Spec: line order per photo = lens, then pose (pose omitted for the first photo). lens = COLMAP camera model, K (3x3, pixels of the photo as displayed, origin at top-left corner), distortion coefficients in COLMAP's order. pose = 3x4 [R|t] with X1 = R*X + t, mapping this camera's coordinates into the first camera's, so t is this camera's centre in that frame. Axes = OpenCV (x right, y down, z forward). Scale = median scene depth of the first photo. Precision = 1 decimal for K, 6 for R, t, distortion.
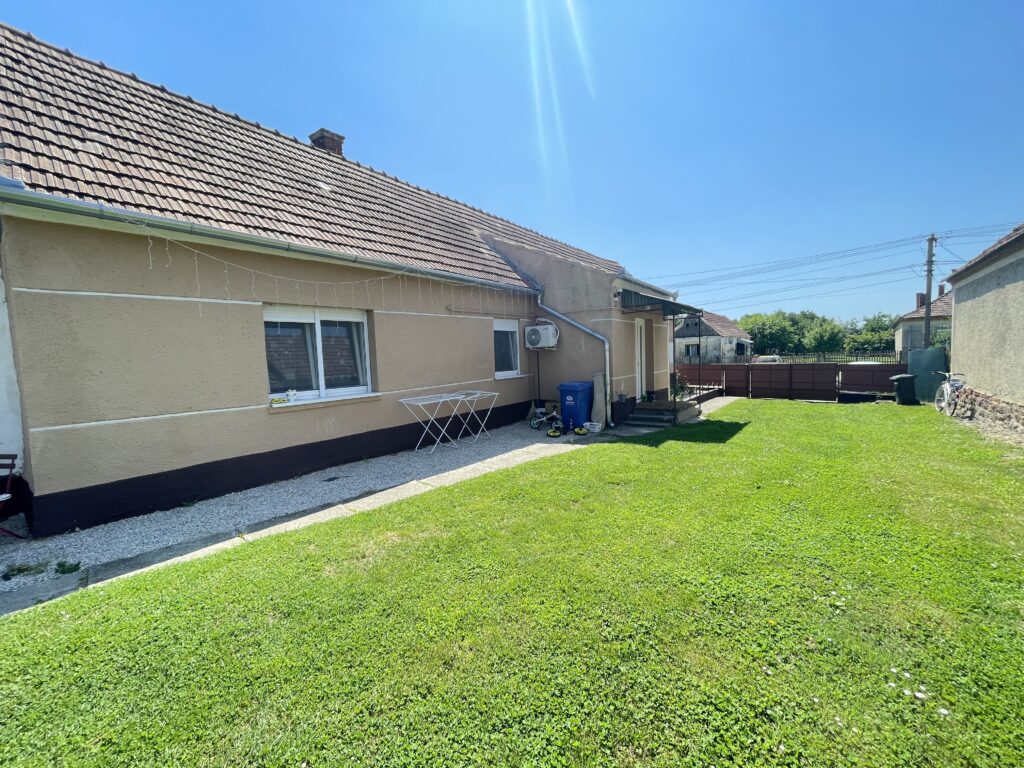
lens RADIAL K [[414.0, 0, 508.8], [0, 414.0, 381.3], [0, 0, 1]] dist [0.000011, -0.000137]
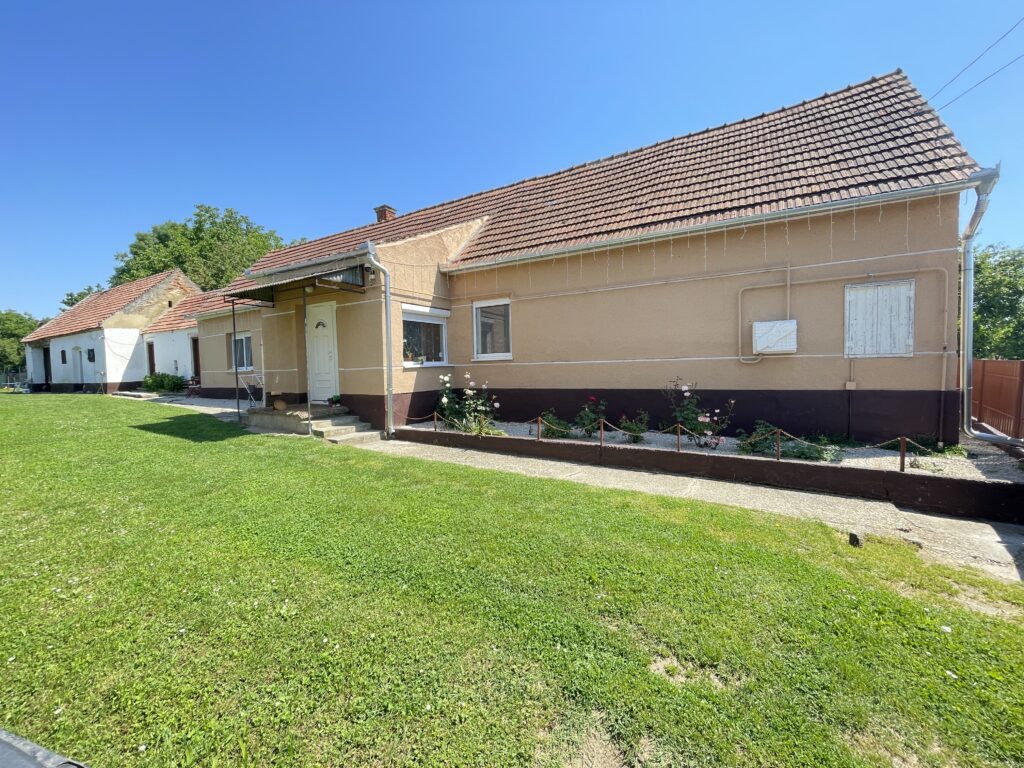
lens RADIAL K [[409.9, 0, 517.4], [0, 409.9, 387.9], [0, 0, 1]] dist [0.000472, 0.000190]
pose [[0.125385, 0.091137, -0.987913, 2.284145], [-0.039545, 0.995439, 0.086812, -0.135439], [0.991320, 0.028182, 0.128417, 2.479076]]
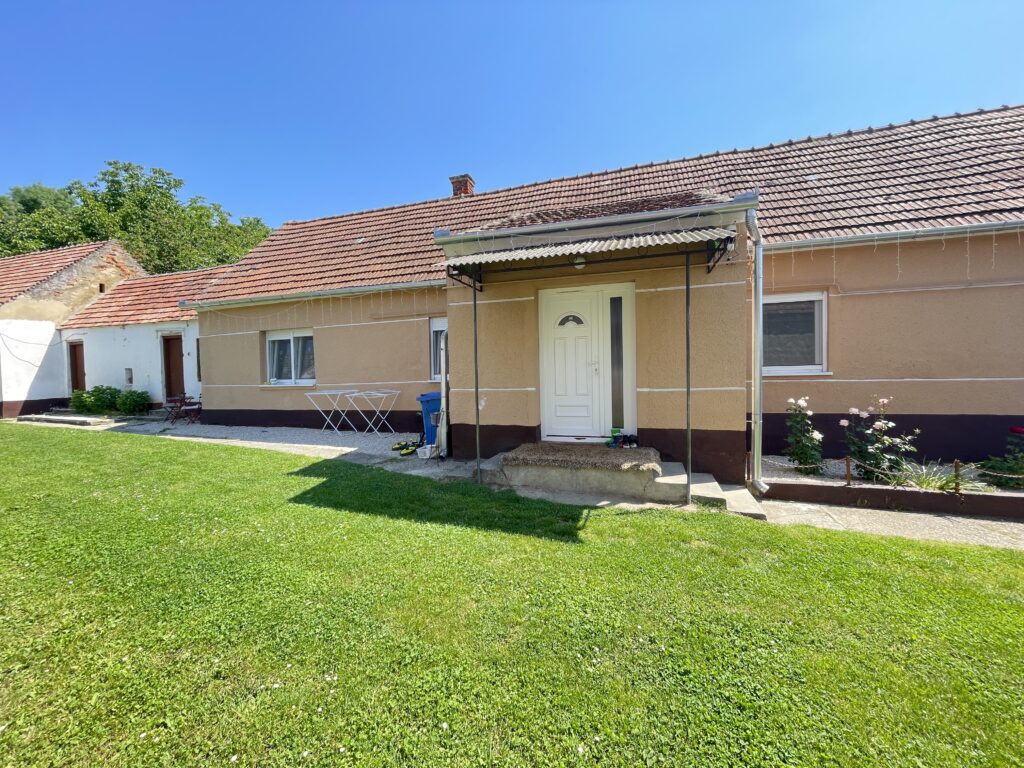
lens RADIAL K [[414.0, 0, 508.8], [0, 414.0, 381.3], [0, 0, 1]] dist [0.000011, -0.000137]
pose [[0.330013, 0.053924, -0.942435, 1.510903], [-0.051372, 0.997914, 0.039109, -0.087056], [0.942578, 0.035508, 0.332094, 1.384415]]
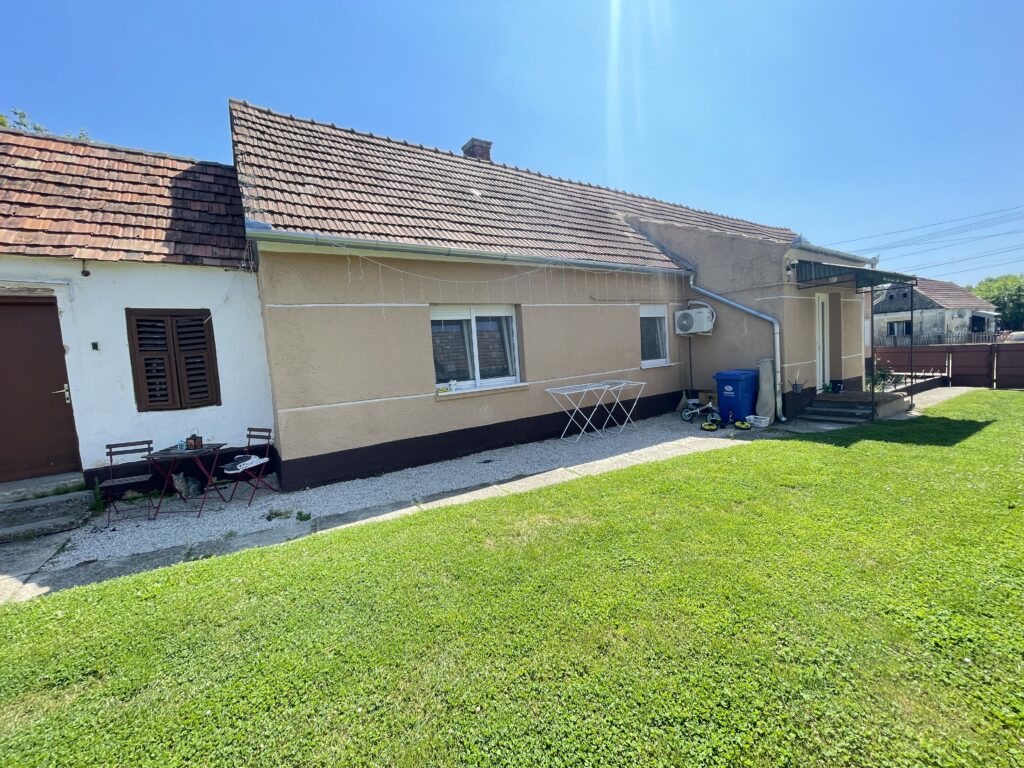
lens RADIAL K [[414.0, 0, 508.8], [0, 414.0, 381.3], [0, 0, 1]] dist [0.000011, -0.000137]
pose [[0.944045, -0.002930, -0.329802, -0.012338], [0.011024, 0.999682, 0.022674, 0.000096], [0.329631, -0.025041, 0.943778, -0.008667]]
